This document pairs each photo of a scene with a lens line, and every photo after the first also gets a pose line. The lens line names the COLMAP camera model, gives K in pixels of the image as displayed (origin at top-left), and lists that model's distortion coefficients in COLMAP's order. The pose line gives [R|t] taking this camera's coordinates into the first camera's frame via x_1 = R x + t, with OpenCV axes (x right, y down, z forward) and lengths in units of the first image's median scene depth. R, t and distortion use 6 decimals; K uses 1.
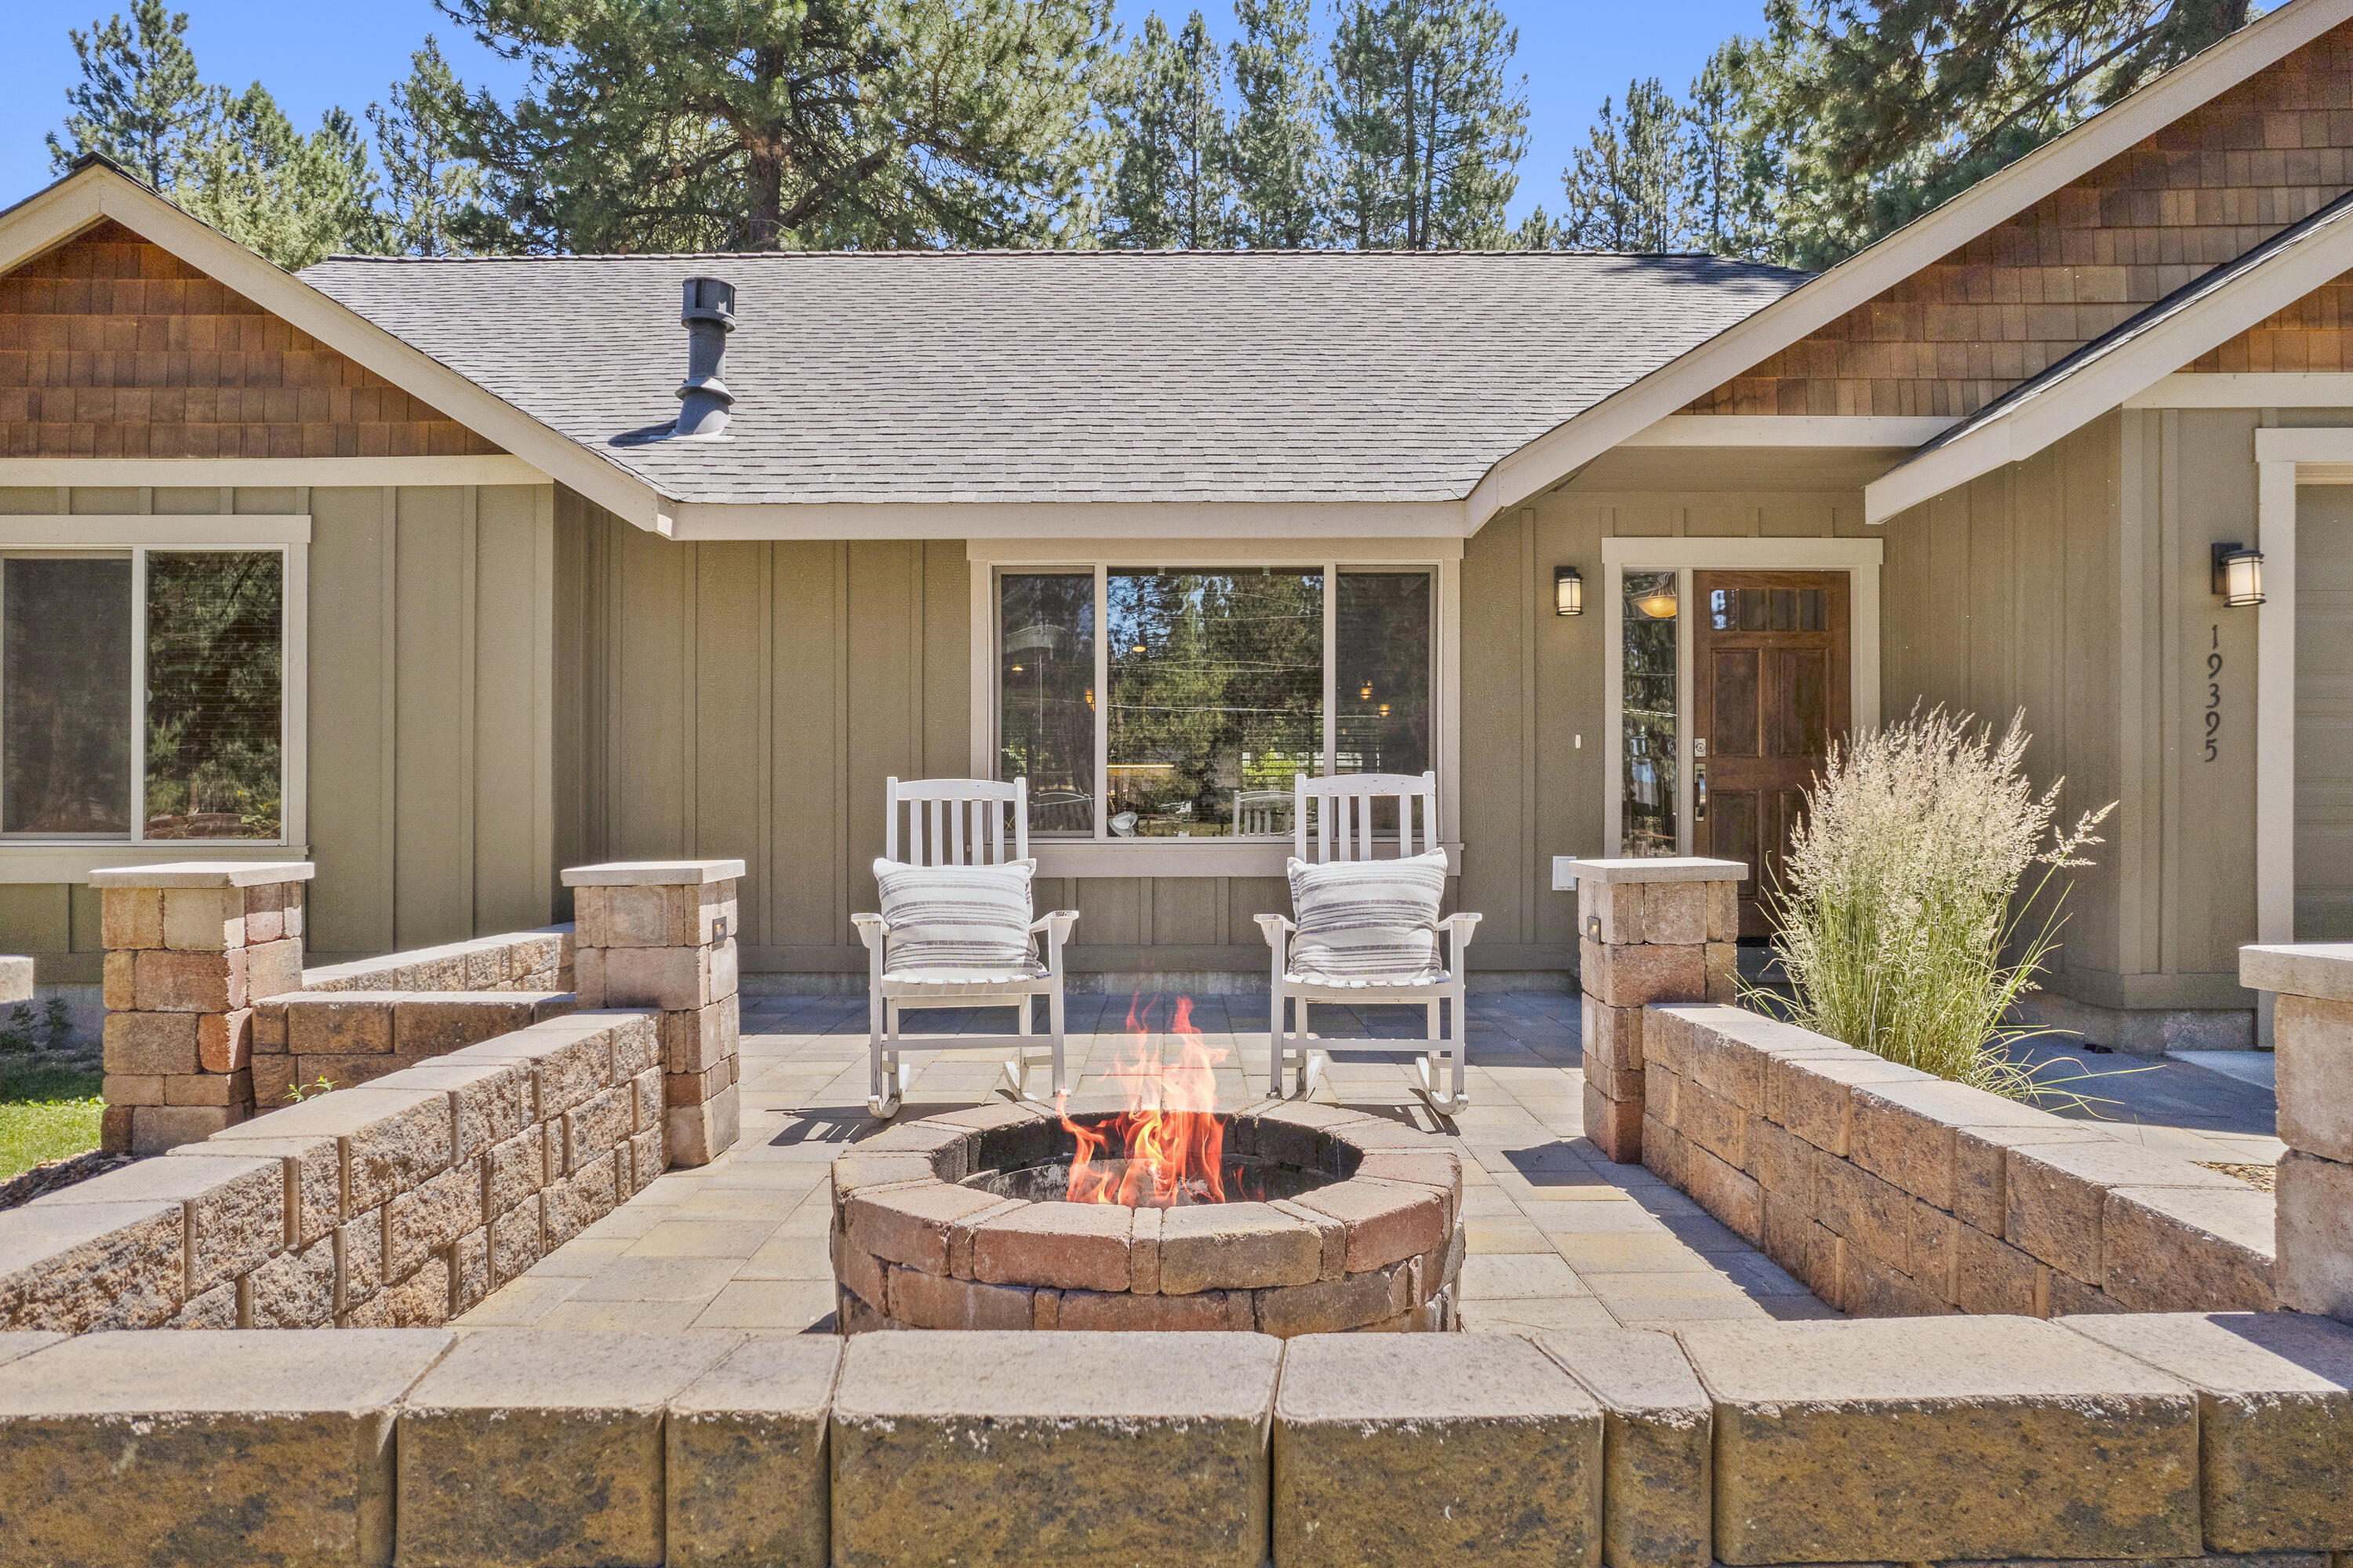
lens RADIAL K [[1529.9, 0, 1171.5], [0, 1529.9, 794.8], [0, 0, 1]] dist [-0.067650, 0.062547]
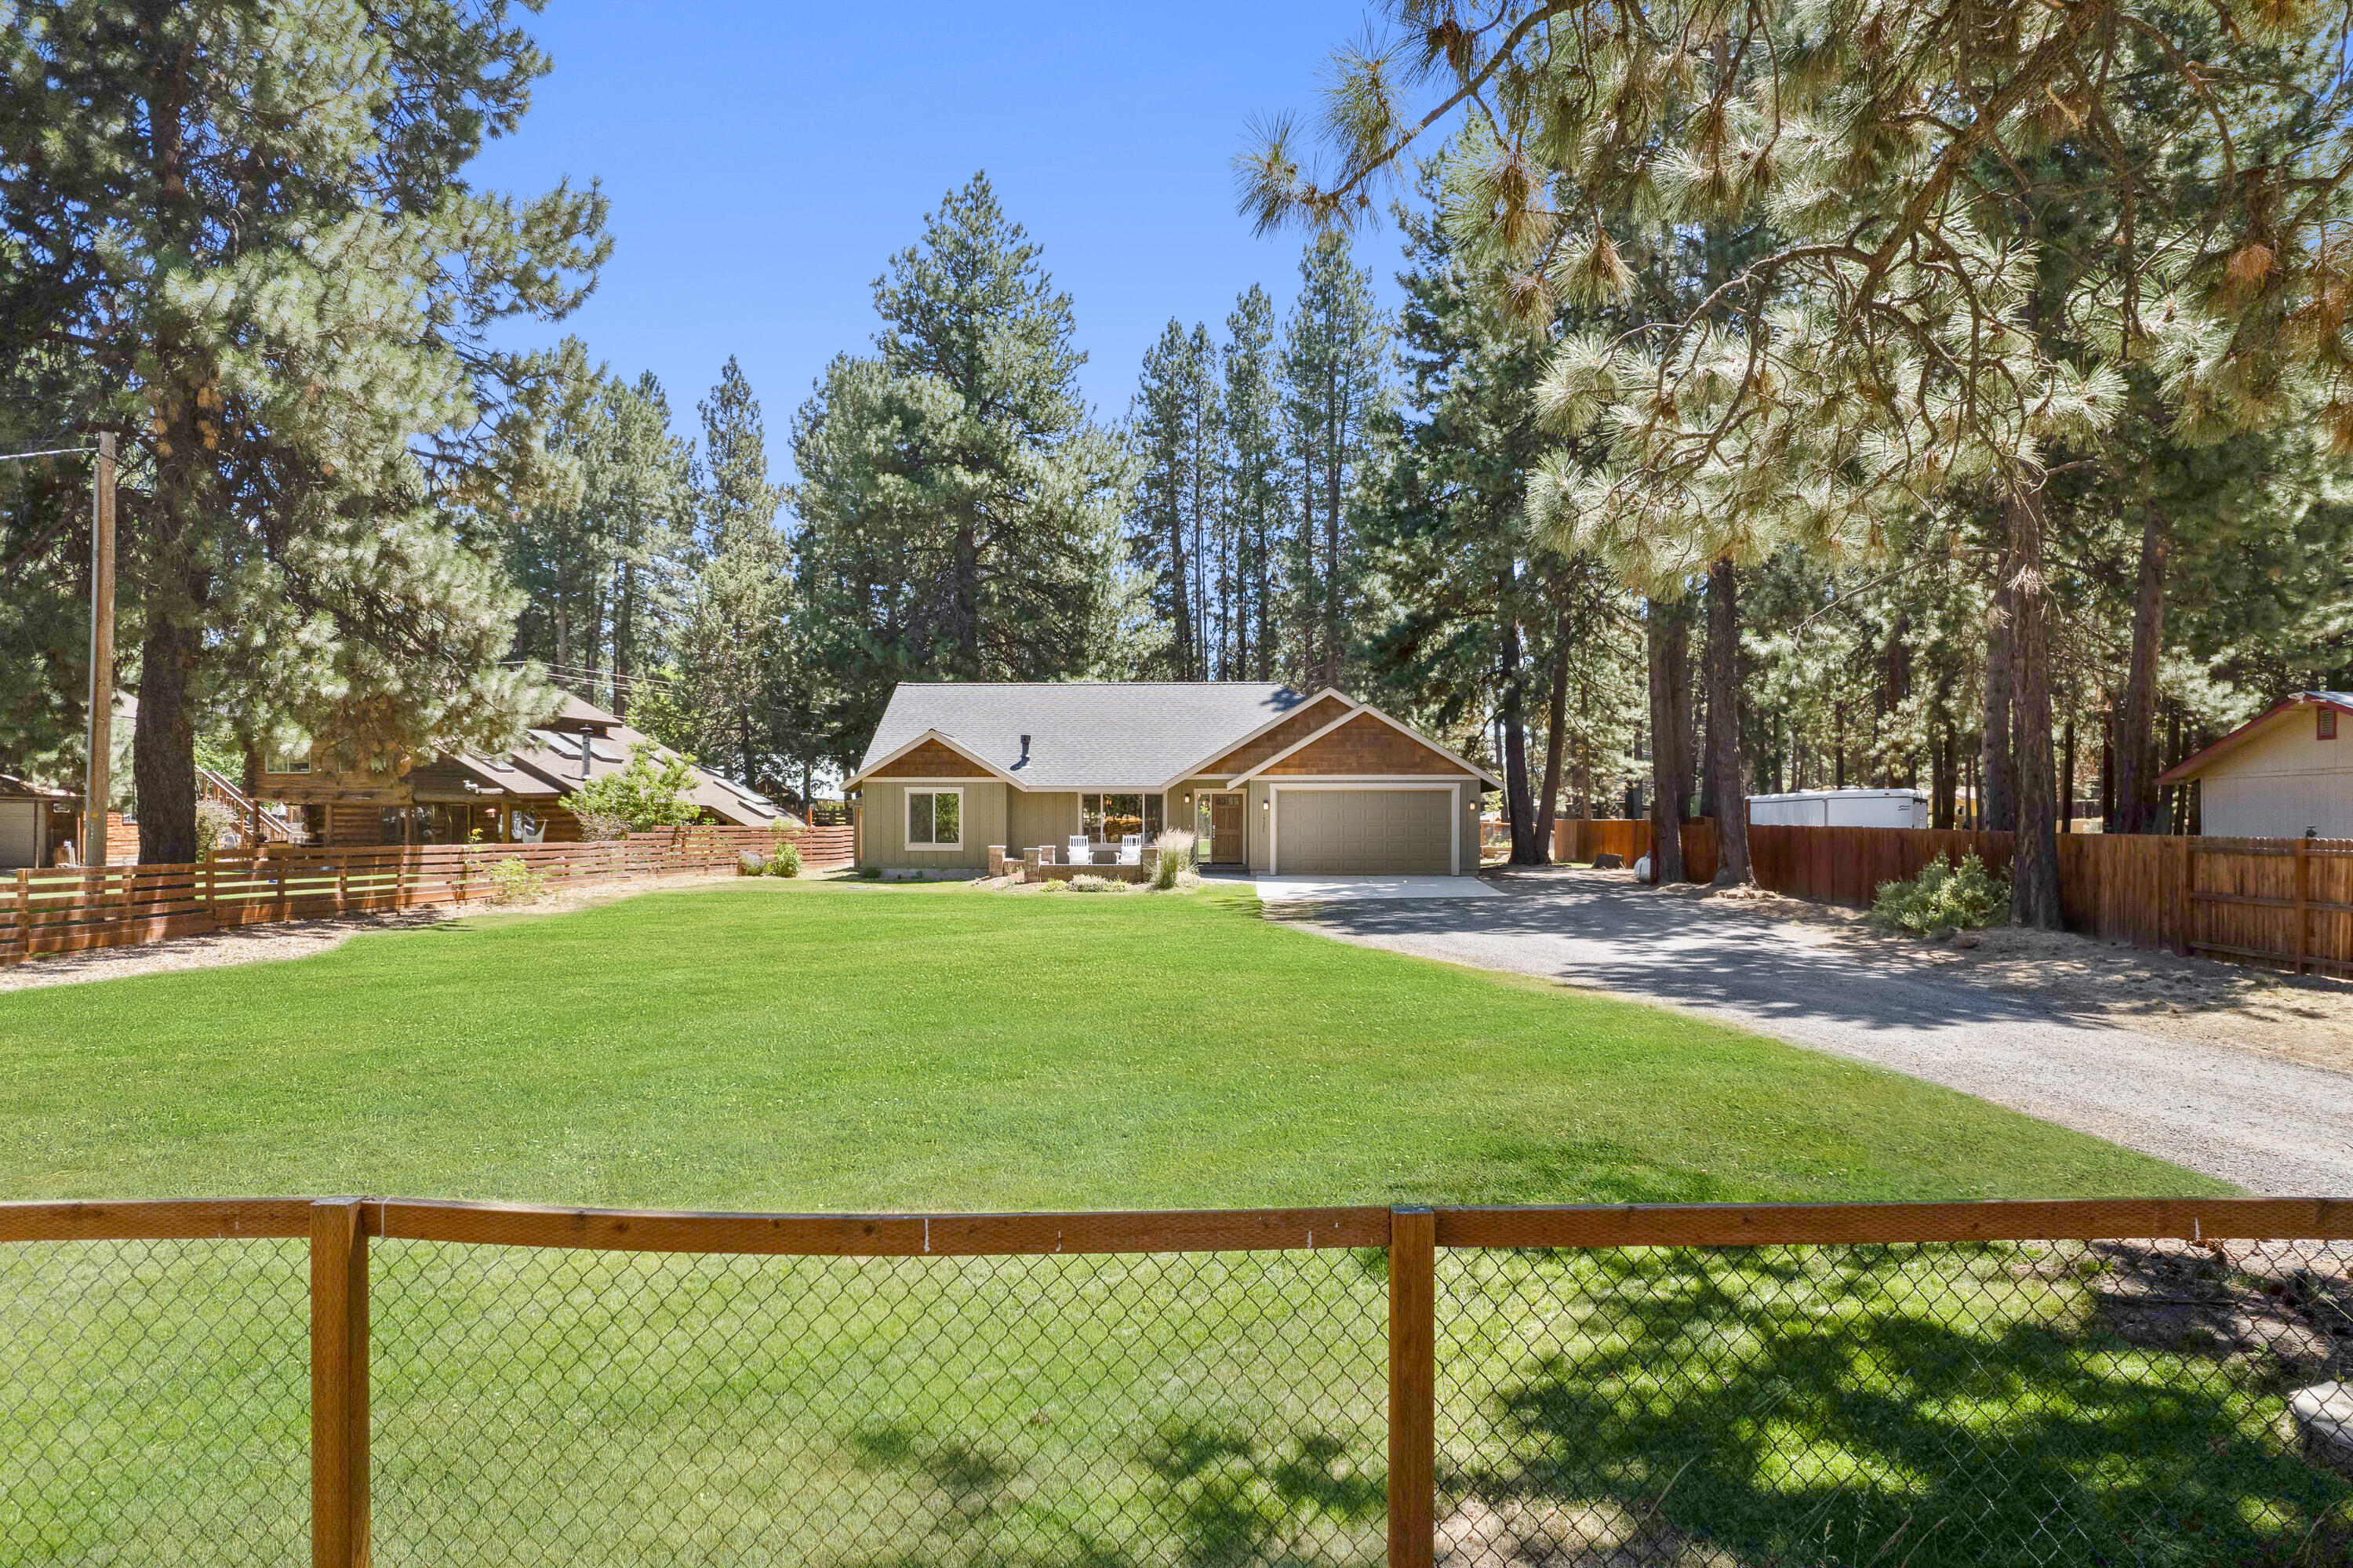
lens RADIAL K [[1550.6, 0, 1237.1], [0, 1550.6, 736.4], [0, 0, 1]] dist [-0.004476, -0.000566]
pose [[0.999991, 0.002251, -0.003491, 0.068437], [-0.002393, 0.999150, -0.041150, -0.019189], [0.003395, 0.041158, 0.999147, -0.685195]]
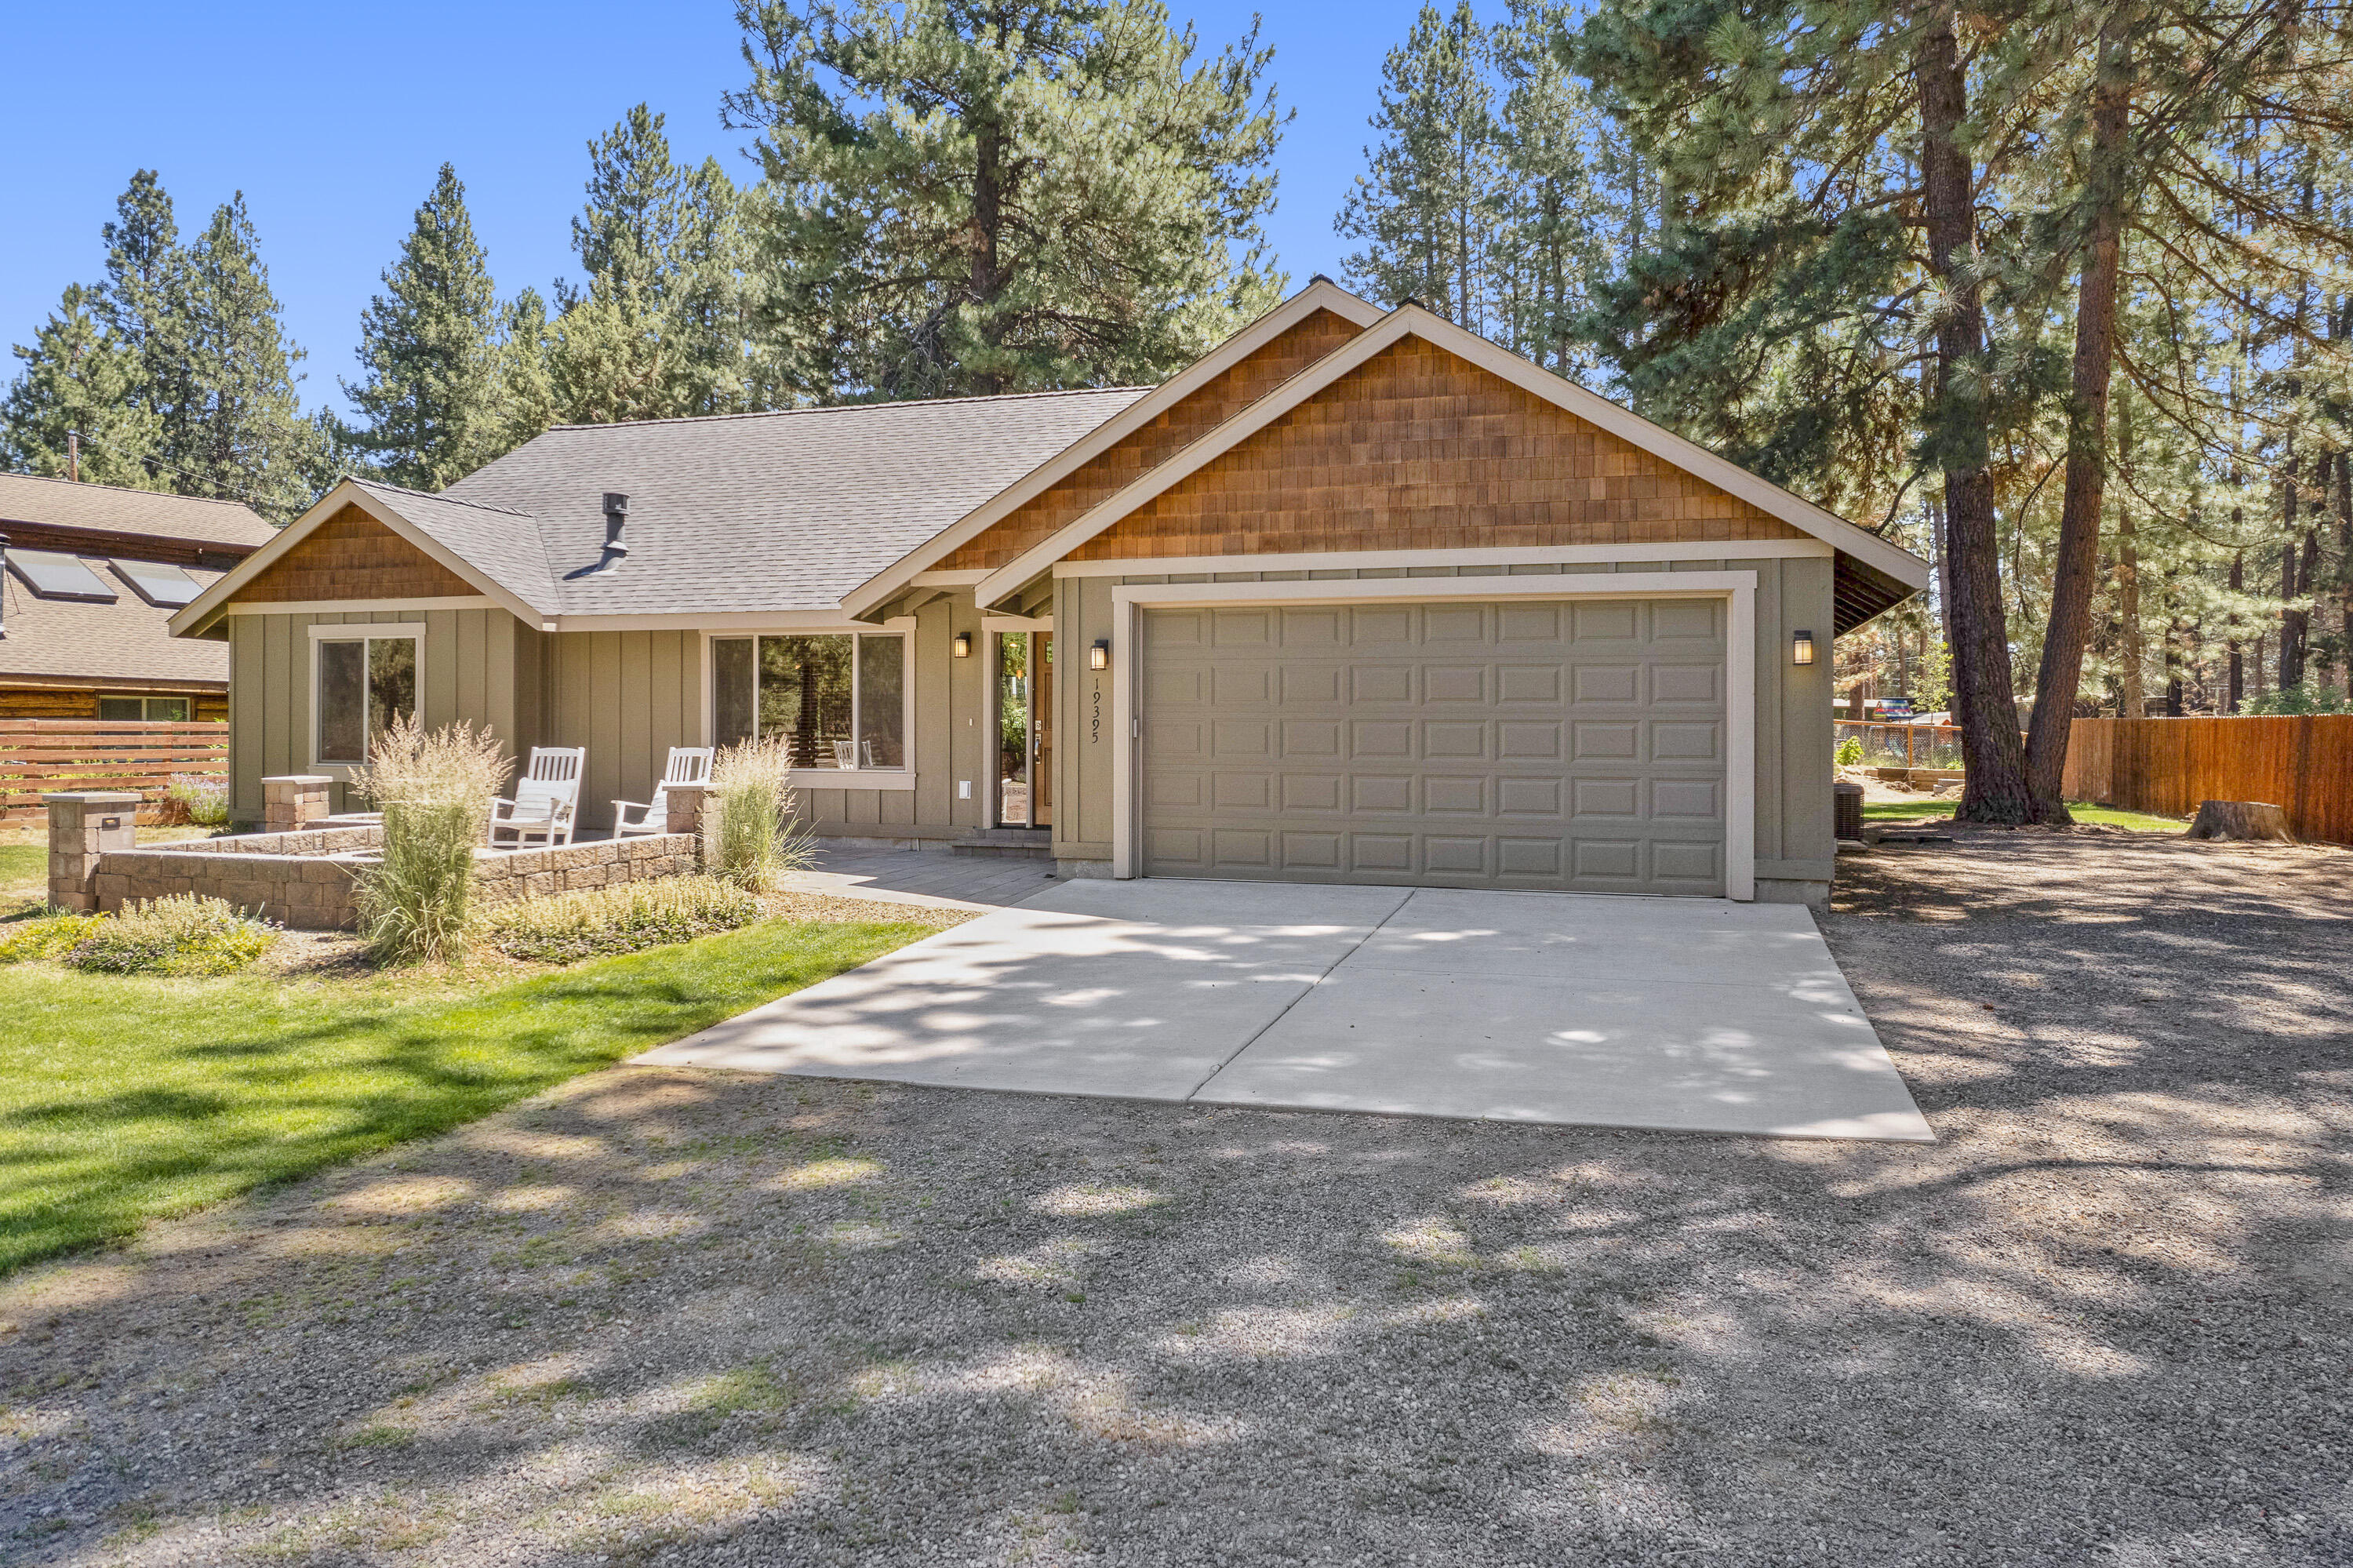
lens RADIAL K [[1549.0, 0, 1175.8], [0, 1549.0, 685.6], [0, 0, 1]] dist [-0.053441, 0.031014]
pose [[0.953510, -0.002093, -0.301354, 0.167855], [-0.002734, 0.999875, -0.015596, -0.008033], [0.301349, 0.015695, 0.953385, -0.120329]]
